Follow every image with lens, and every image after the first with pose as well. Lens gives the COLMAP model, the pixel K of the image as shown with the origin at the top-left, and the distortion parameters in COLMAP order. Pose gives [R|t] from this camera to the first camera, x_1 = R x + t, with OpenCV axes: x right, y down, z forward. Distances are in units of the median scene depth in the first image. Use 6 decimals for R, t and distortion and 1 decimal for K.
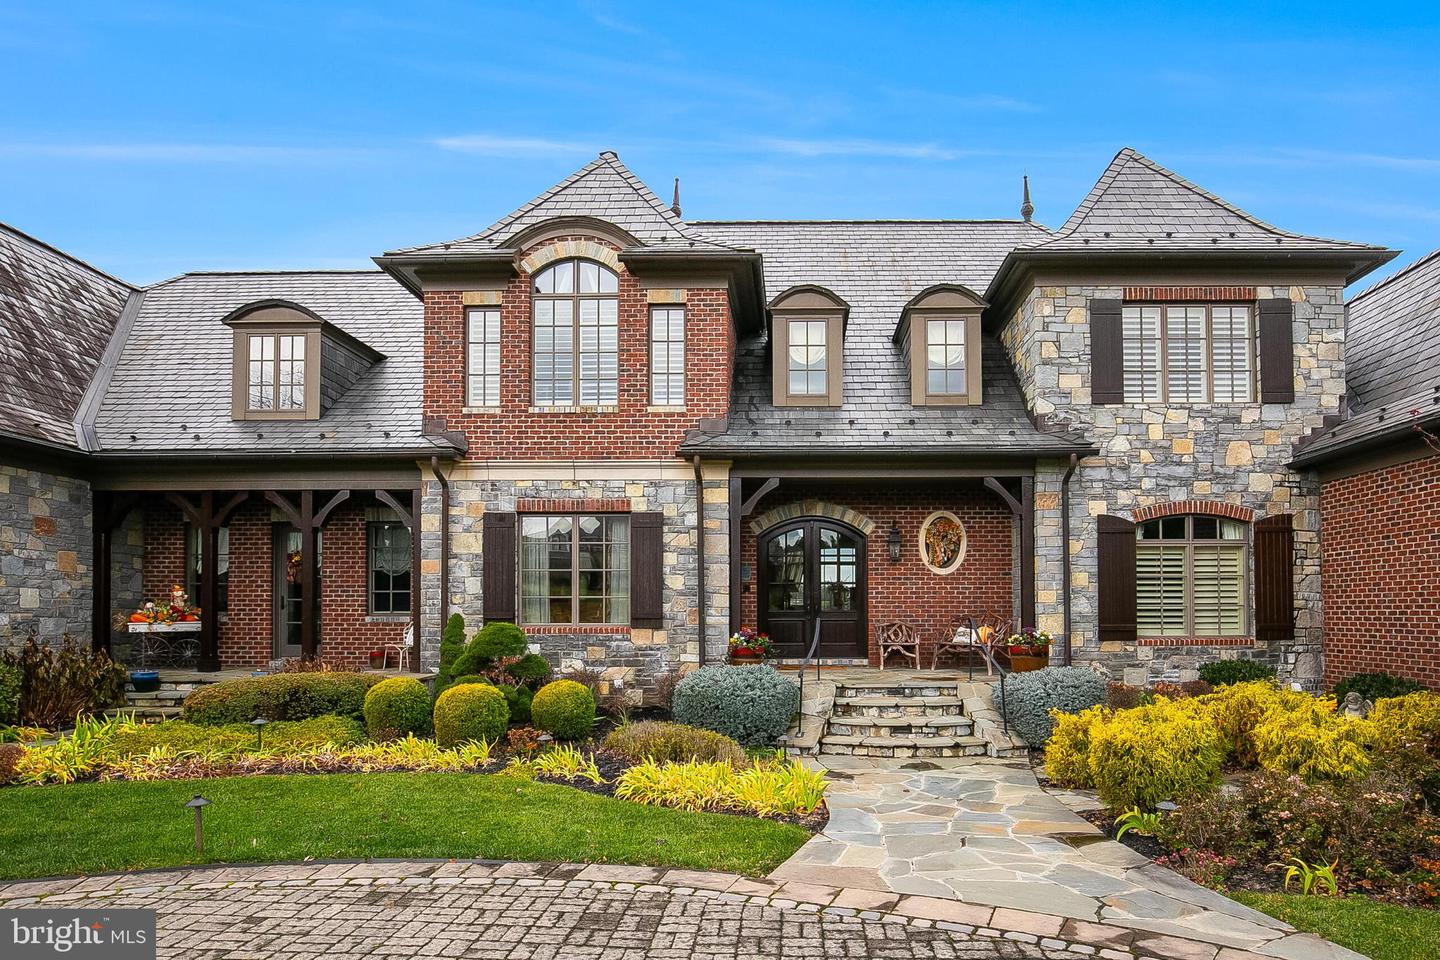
lens RADIAL K [[829.0, 0, 791.3], [0, 829.0, 605.3], [0, 0, 1]] dist [-0.012721, -0.002352]
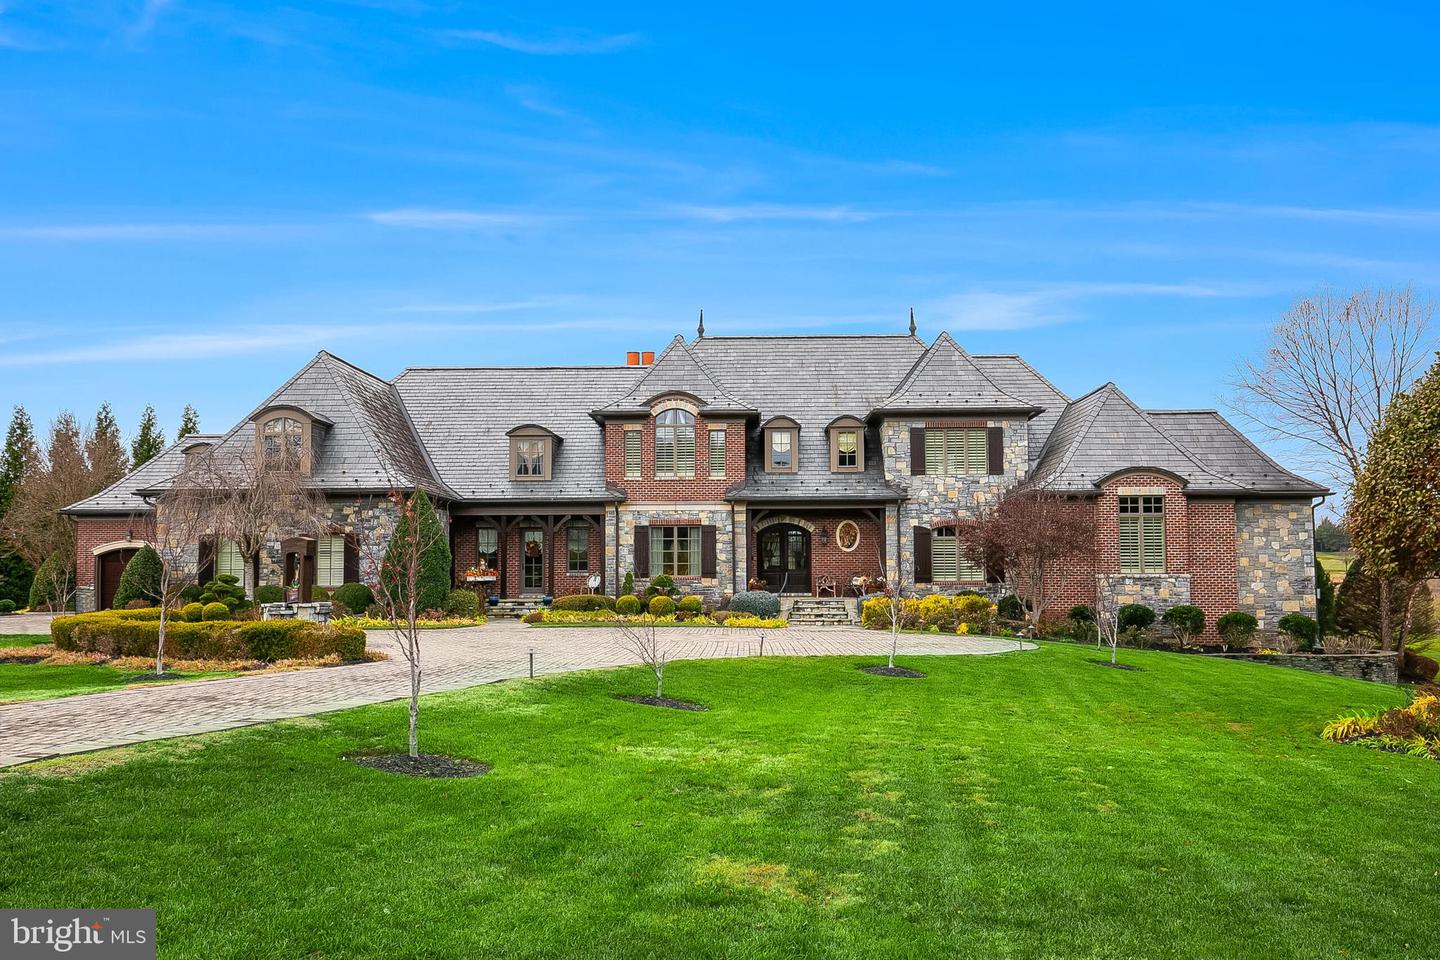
lens RADIAL K [[1317.2, 0, 717.1], [0, 1317.2, 512.7], [0, 0, 1]] dist [0.057244, -0.005668]
pose [[0.999702, -0.003670, -0.024135, -0.067513], [0.002744, 0.999263, -0.038279, -0.010850], [0.024257, 0.038201, 0.998976, -2.498956]]
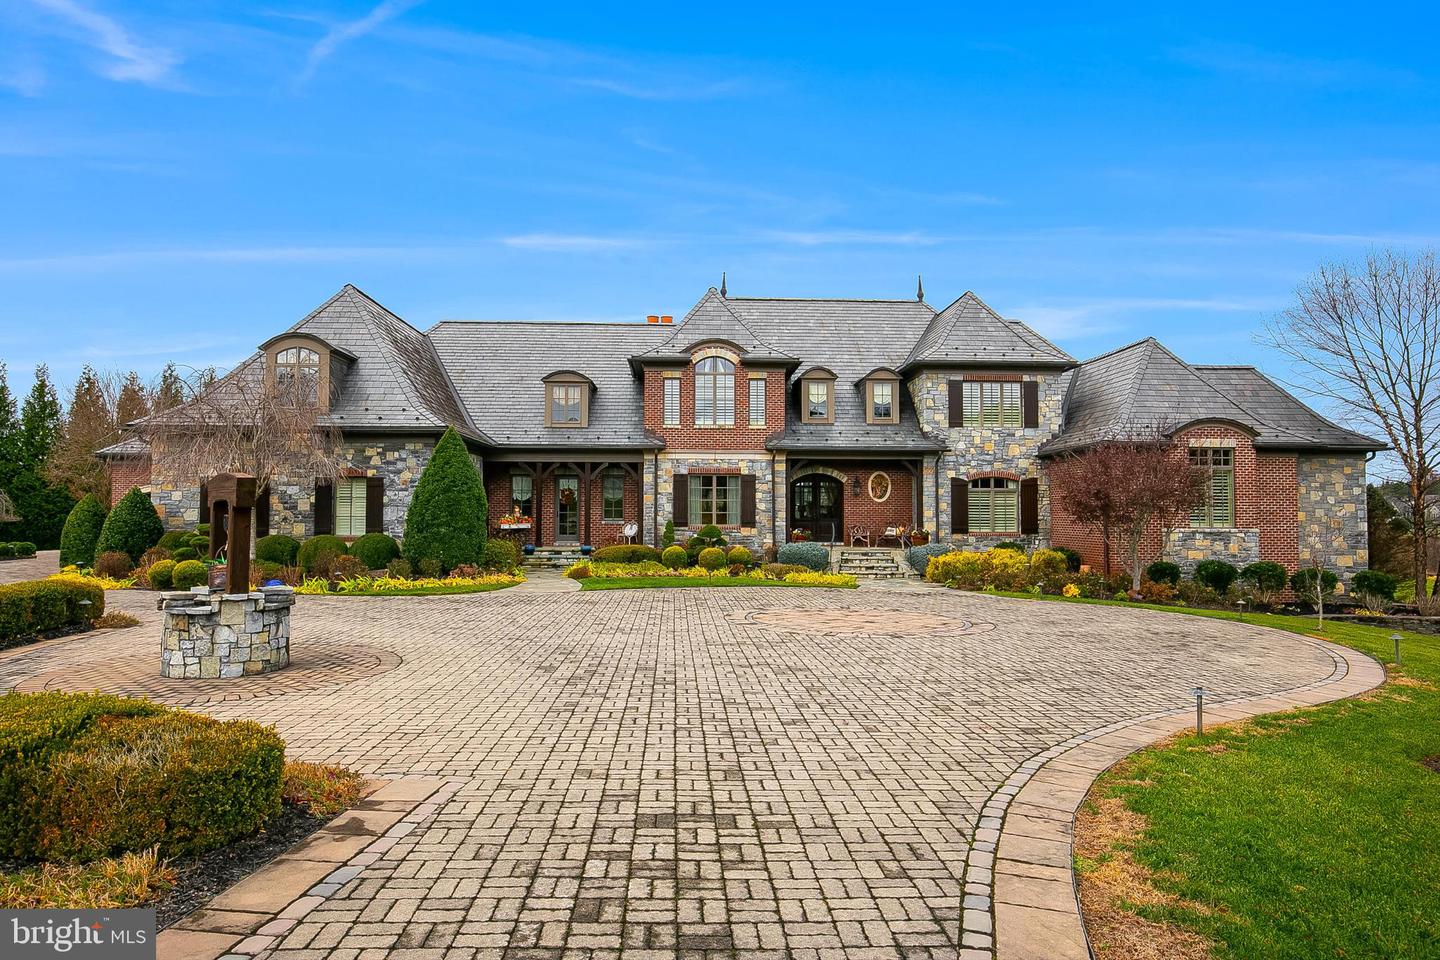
lens RADIAL K [[867.2, 0, 720.9], [0, 867.2, 495.0], [0, 0, 1]] dist [0.002083, 0.000360]
pose [[0.998558, 0.006711, 0.053253, -0.368272], [-0.006006, 0.999892, -0.013385, -0.026302], [-0.053337, 0.013046, 0.998491, -1.282989]]
